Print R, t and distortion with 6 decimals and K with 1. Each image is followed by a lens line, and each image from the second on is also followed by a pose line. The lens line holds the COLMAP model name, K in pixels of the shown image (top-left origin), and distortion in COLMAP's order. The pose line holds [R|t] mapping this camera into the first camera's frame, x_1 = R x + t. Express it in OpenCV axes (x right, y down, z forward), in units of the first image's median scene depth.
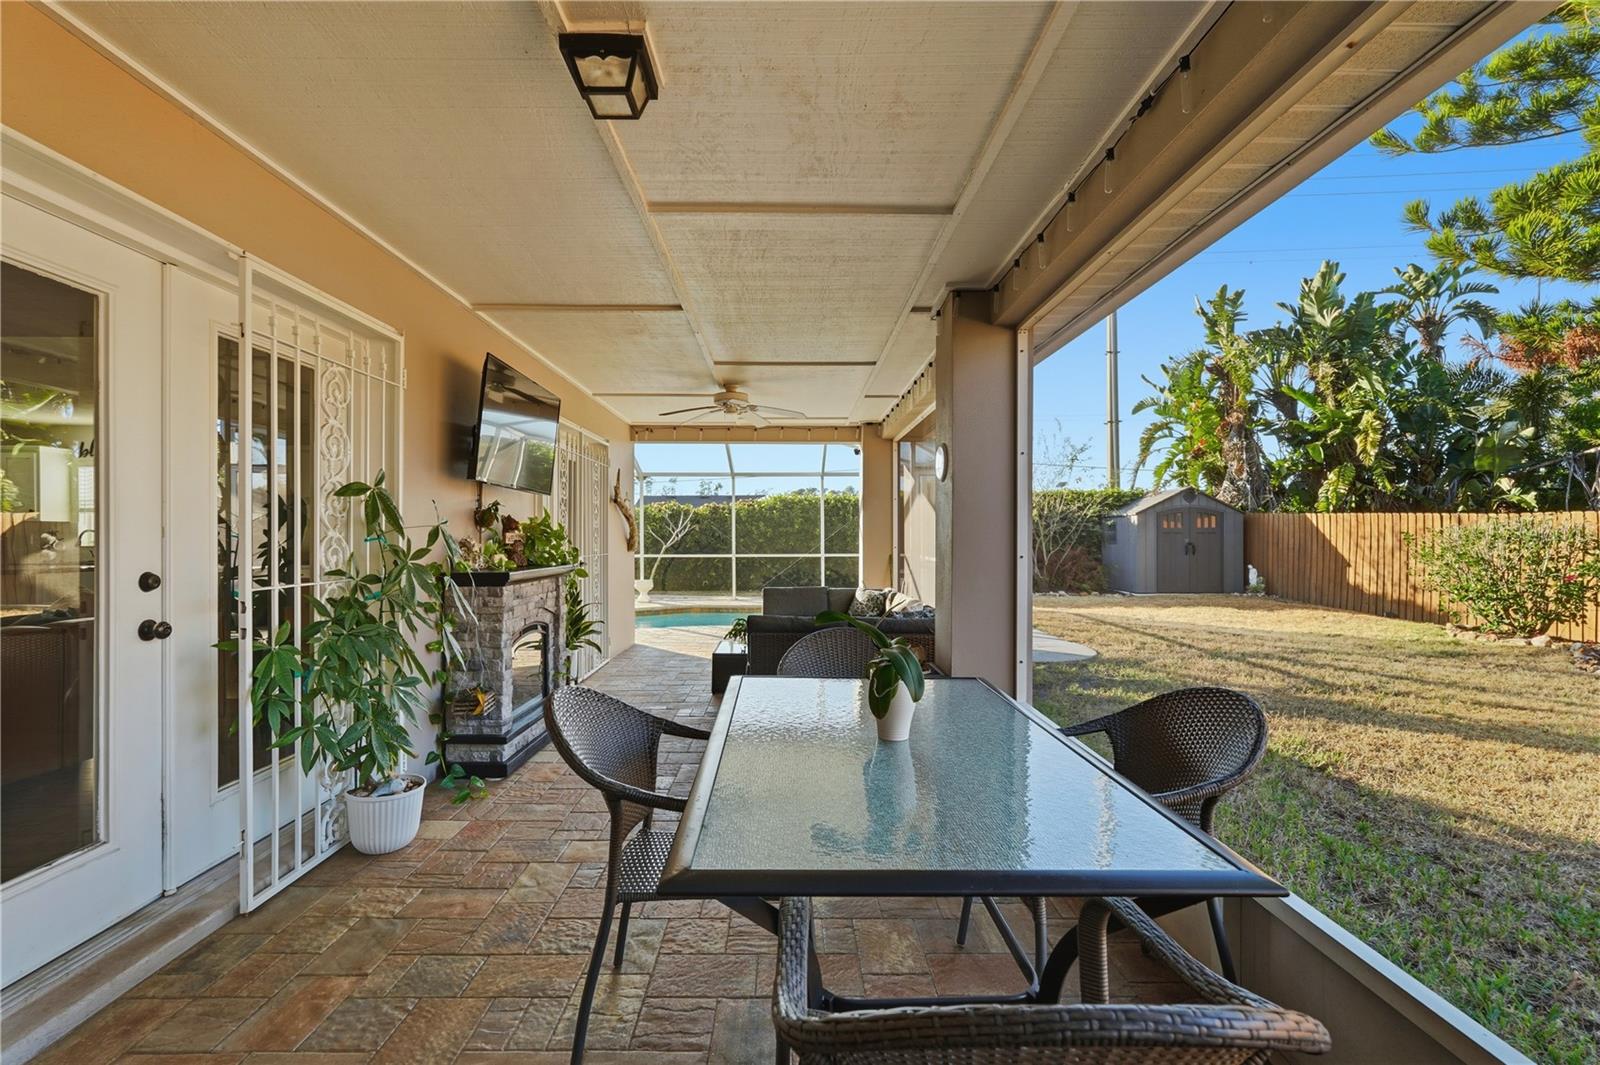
lens RADIAL K [[712.2, 0, 794.9], [0, 712.2, 536.8], [0, 0, 1]] dist [-0.020955, 0.008815]
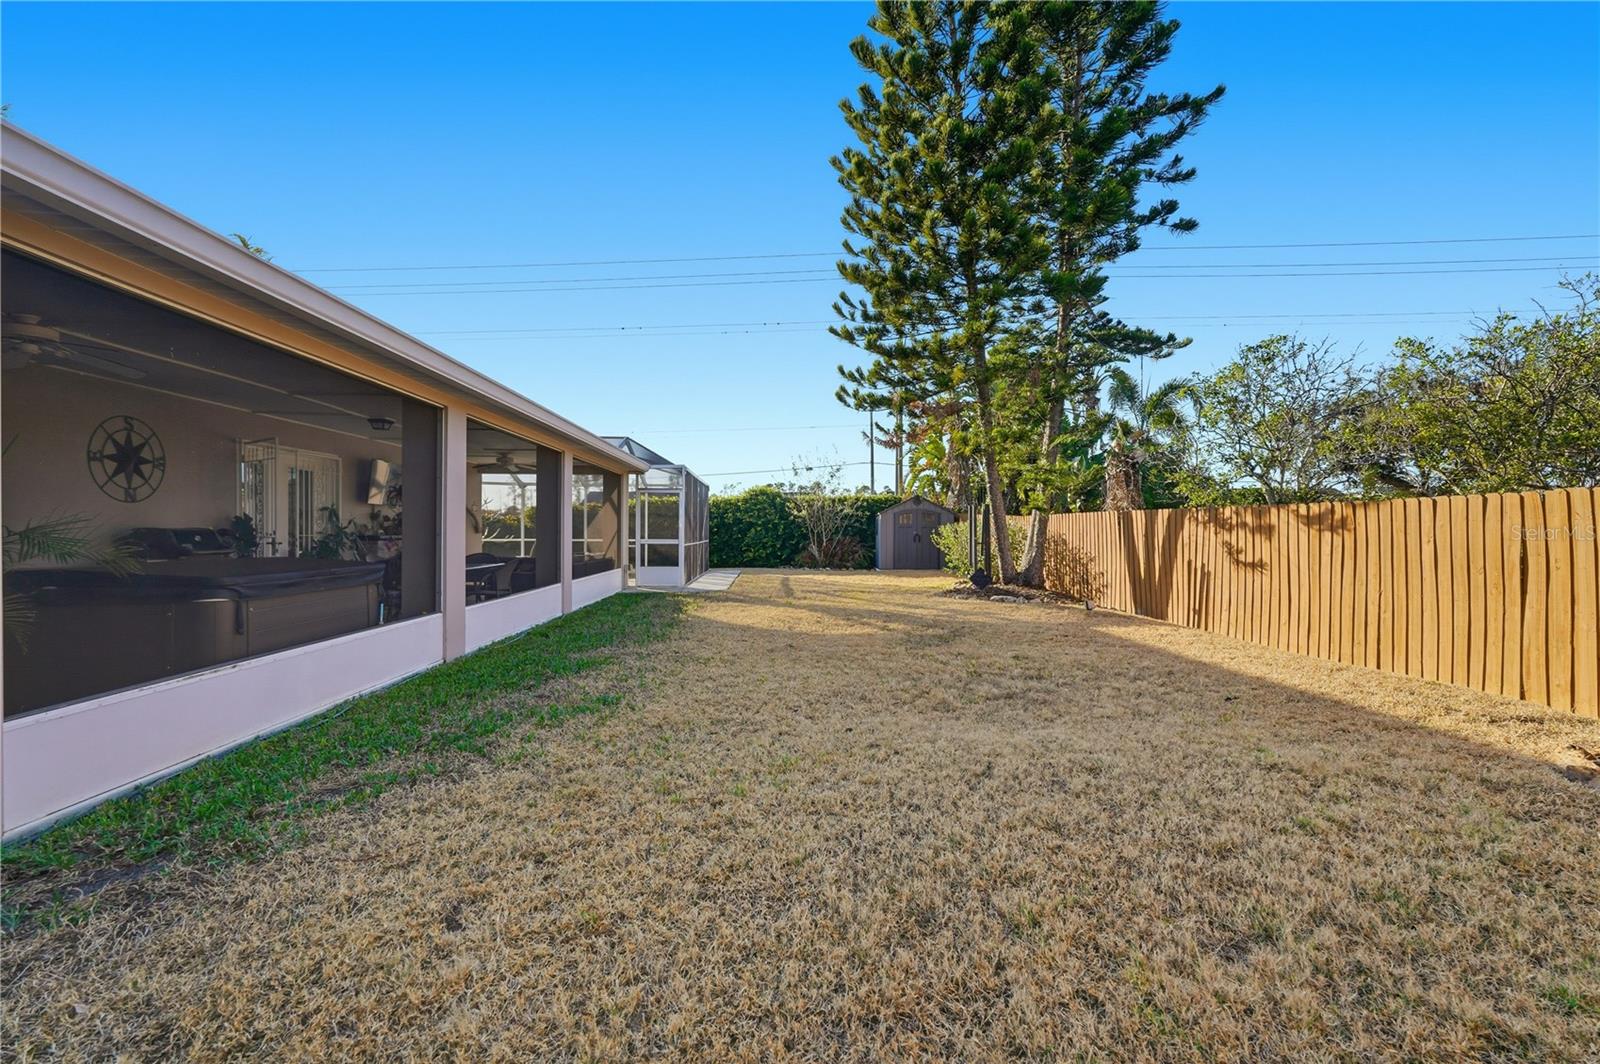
lens RADIAL K [[727.7, 0, 800.0], [0, 727.7, 532.0], [0, 0, 1]] dist [0.000058, 0.000028]
pose [[0.999399, 0.009443, 0.033366, 0.939283], [-0.009523, 0.999952, 0.002229, 0.009575], [-0.033343, -0.002546, 0.999441, -1.566390]]
